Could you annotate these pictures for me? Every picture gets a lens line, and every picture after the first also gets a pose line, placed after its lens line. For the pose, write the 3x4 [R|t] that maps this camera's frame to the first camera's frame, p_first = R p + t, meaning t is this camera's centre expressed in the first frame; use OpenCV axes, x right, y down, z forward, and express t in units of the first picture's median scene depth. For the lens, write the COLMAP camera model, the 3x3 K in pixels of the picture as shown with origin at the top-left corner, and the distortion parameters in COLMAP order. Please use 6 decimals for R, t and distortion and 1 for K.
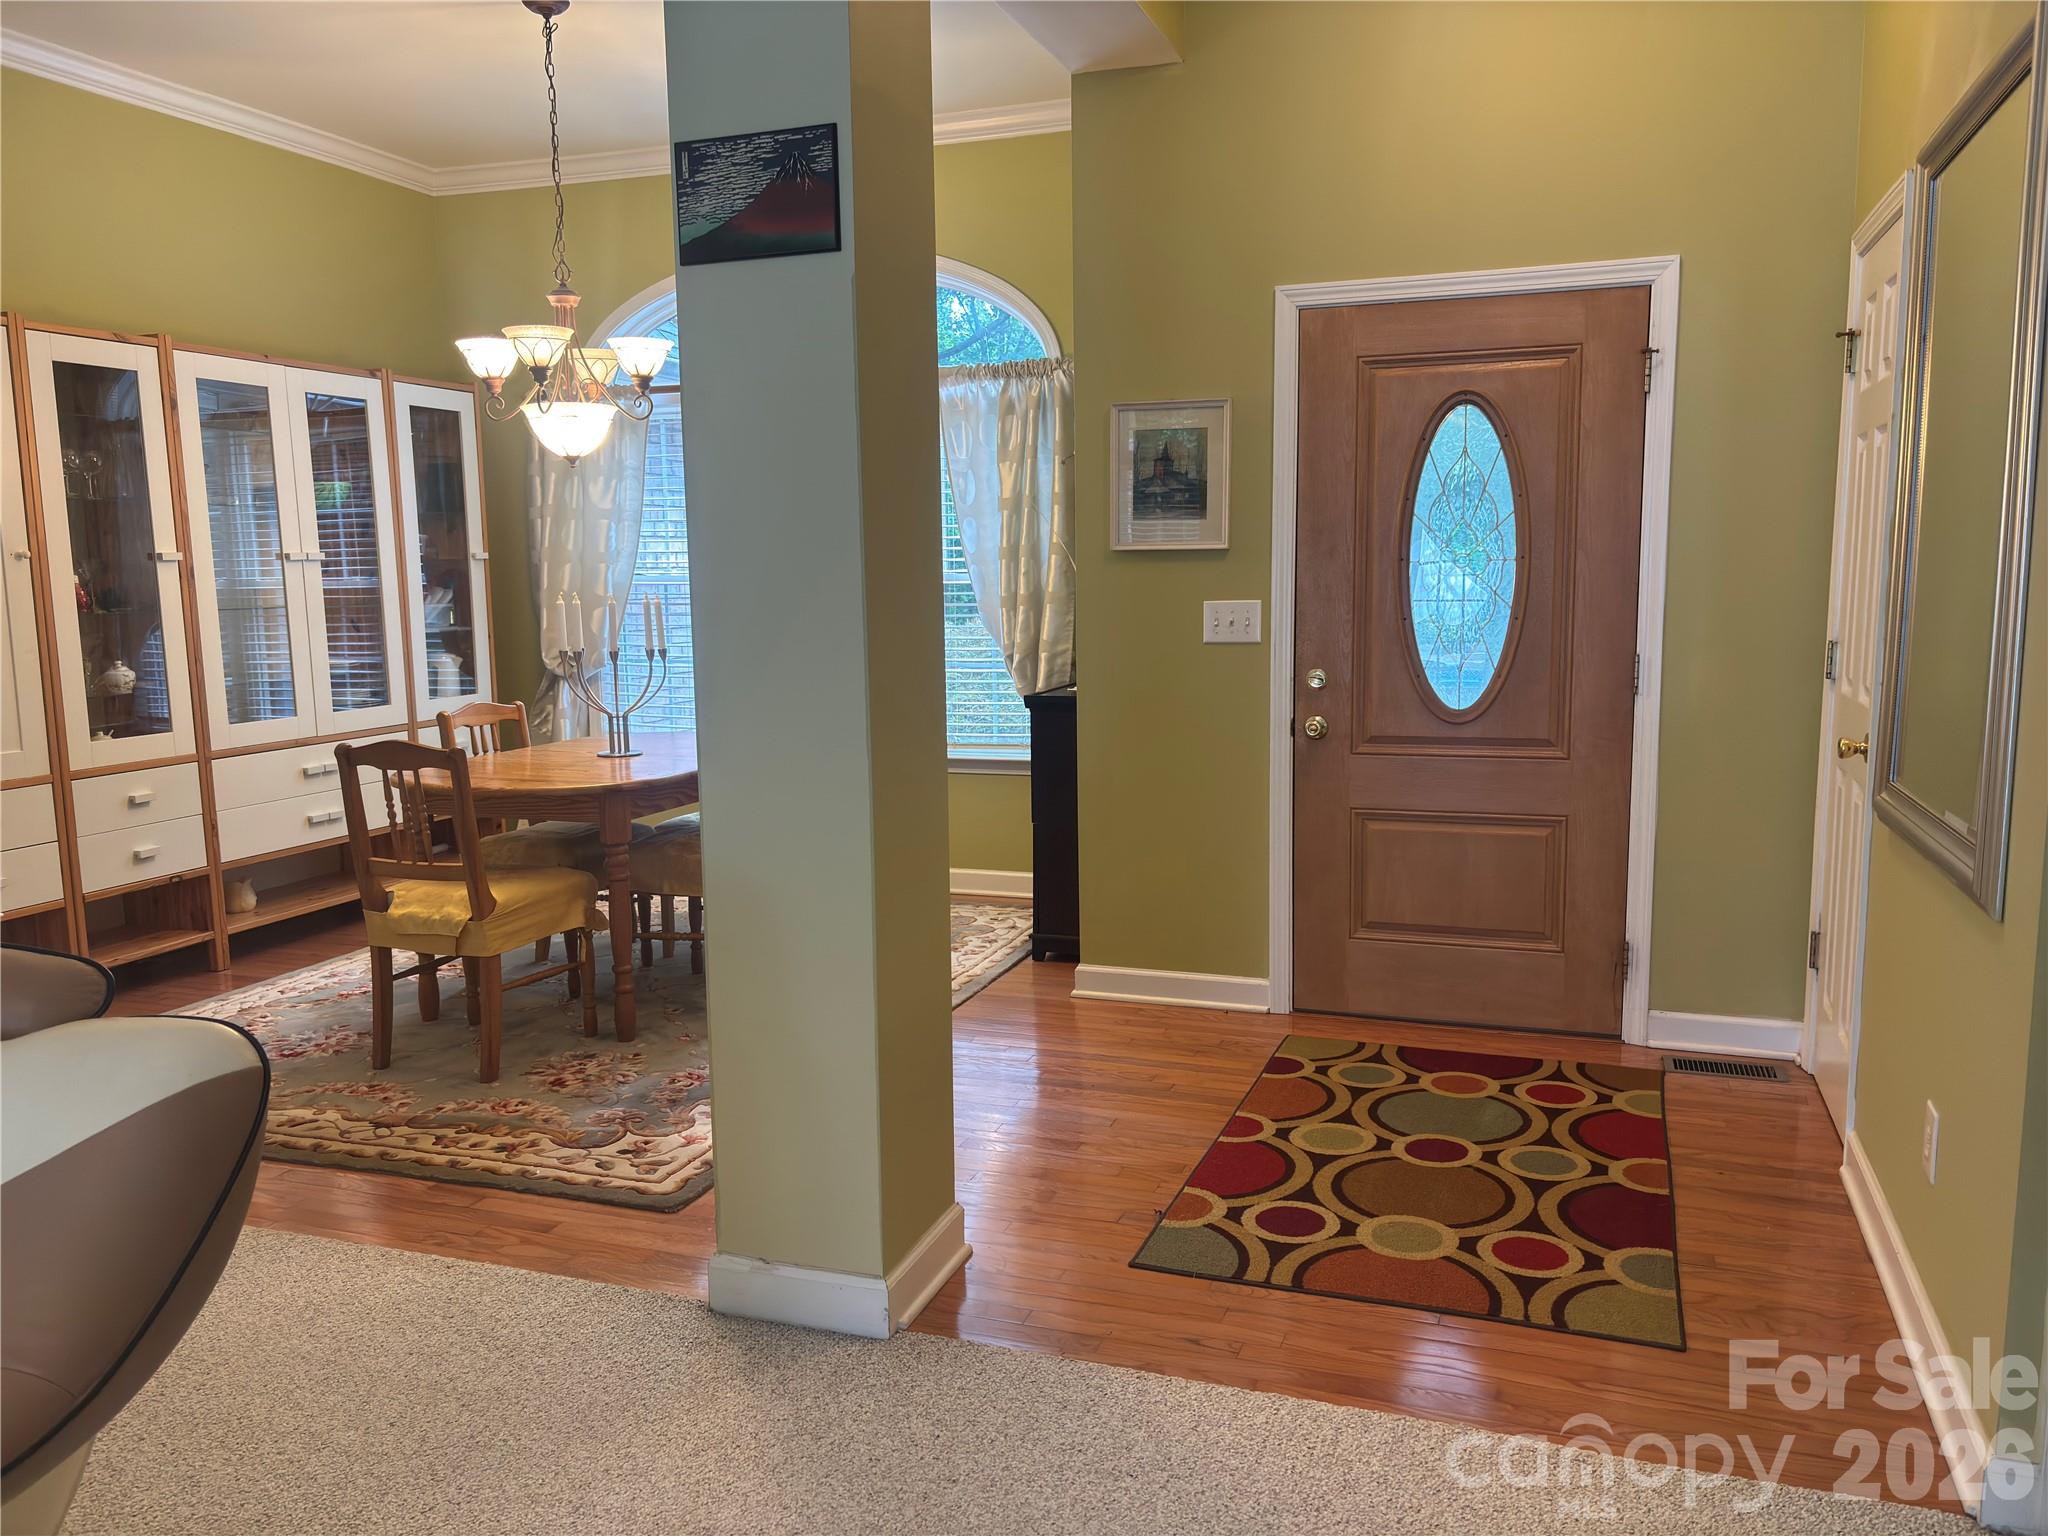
lens RADIAL K [[1532.5, 0, 1030.5], [0, 1532.5, 779.2], [0, 0, 1]] dist [0.074705, -0.112066]
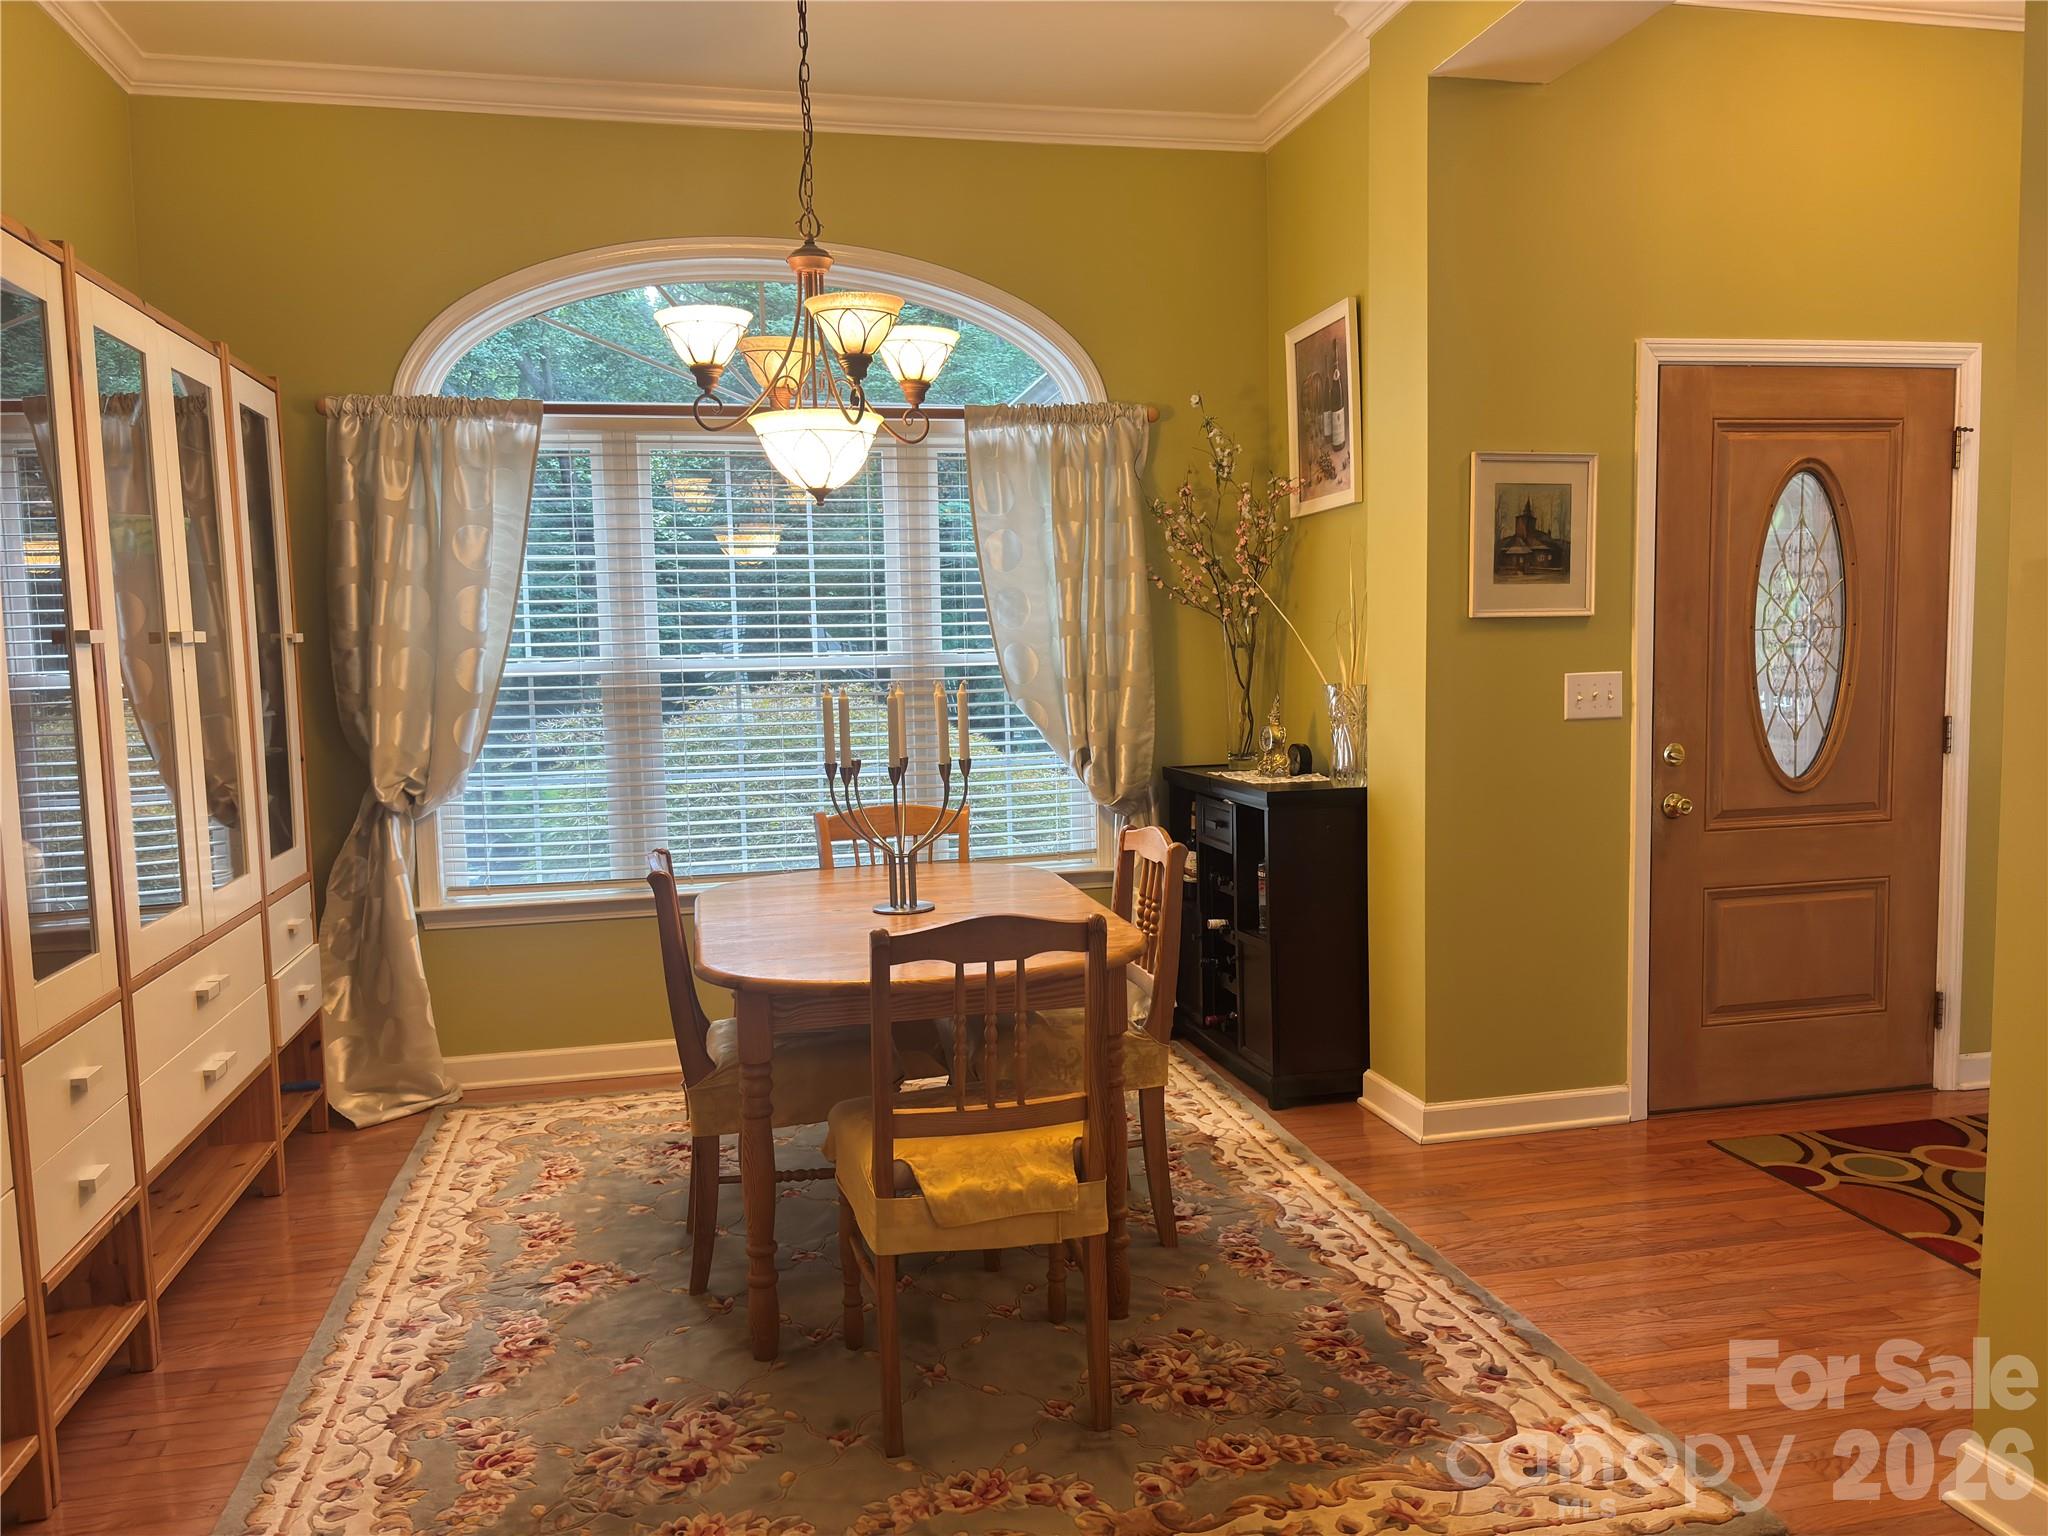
lens RADIAL K [[1547.4, 0, 1024.0], [0, 1547.4, 768.0], [0, 0, 1]] dist [0.051505, -0.053373]
pose [[0.847343, -0.051280, 0.528564, -0.649556], [0.085778, 0.995473, -0.040932, -0.051313], [-0.524072, 0.080023, 0.847906, 0.400921]]
